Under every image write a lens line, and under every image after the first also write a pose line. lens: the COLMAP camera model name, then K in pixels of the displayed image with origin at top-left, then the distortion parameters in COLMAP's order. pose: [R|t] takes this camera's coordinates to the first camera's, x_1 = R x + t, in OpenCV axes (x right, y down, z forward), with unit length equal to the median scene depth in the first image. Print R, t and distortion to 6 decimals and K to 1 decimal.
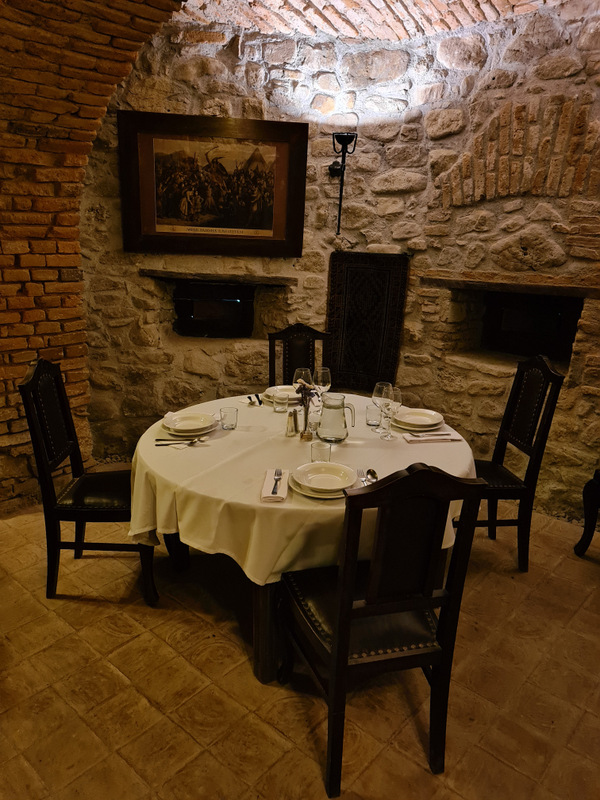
lens RADIAL K [[597.0, 0, 299.4], [0, 597.0, 399.9], [0, 0, 1]] dist [0.011244, 0.005152]
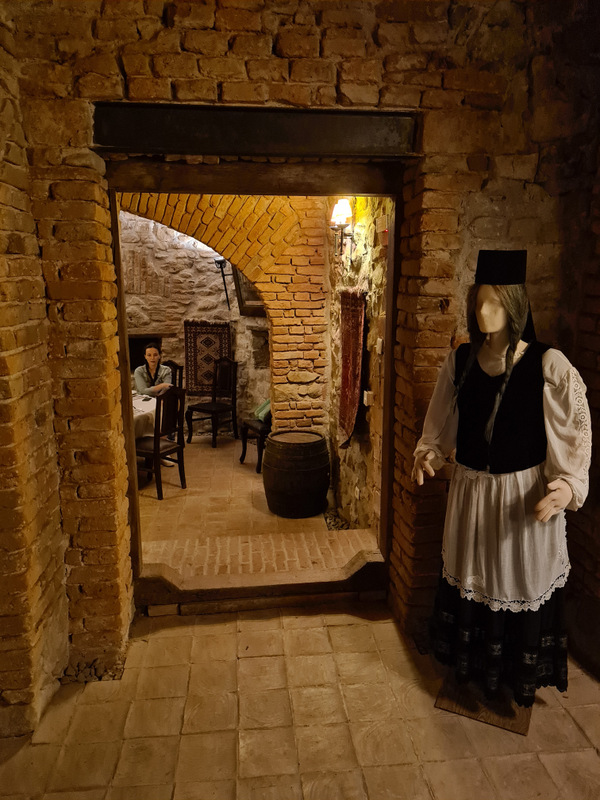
lens RADIAL K [[597.0, 0, 300.5], [0, 597.0, 400.1], [0, 0, 1]] dist [0.011244, 0.005152]
pose [[0.675887, -0.169220, 0.717316, -0.829479], [0.217280, 0.975777, 0.025463, 0.116922], [-0.704249, 0.138648, 0.696283, -0.910198]]
